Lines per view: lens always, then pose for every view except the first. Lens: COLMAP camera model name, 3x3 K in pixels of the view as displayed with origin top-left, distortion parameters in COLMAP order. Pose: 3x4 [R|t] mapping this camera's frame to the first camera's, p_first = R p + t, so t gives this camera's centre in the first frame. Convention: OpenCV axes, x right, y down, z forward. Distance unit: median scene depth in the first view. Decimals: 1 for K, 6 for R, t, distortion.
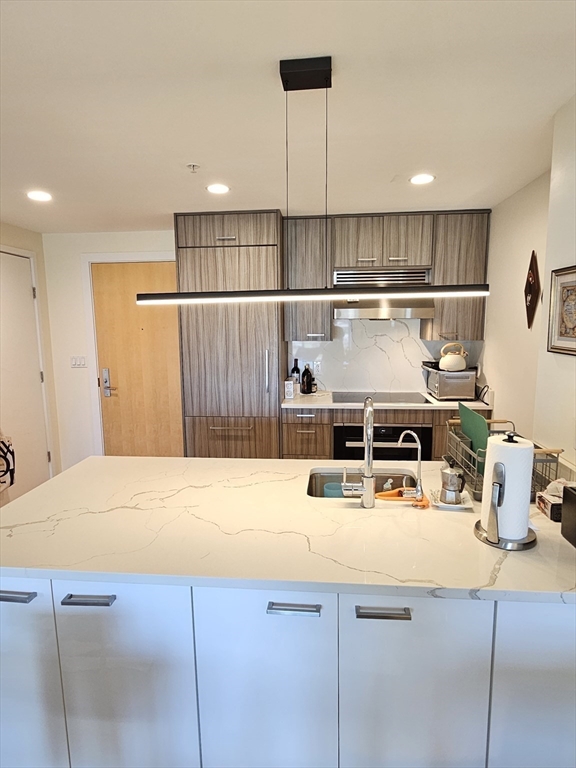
lens RADIAL K [[442.6, 0, 285.6], [0, 442.6, 383.9], [0, 0, 1]] dist [0.000672, -0.002719]
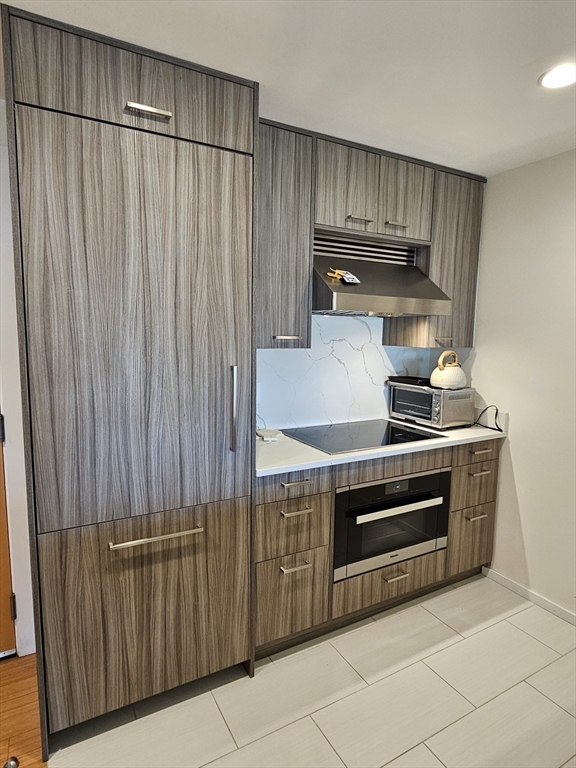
lens RADIAL K [[442.6, 0, 289.3], [0, 442.6, 385.1], [0, 0, 1]] dist [0.000672, -0.002719]
pose [[0.831574, -0.046127, 0.553495, -0.258507], [0.054907, 0.998491, 0.000719, -0.051491], [-0.552693, 0.029793, 0.832852, 0.542337]]
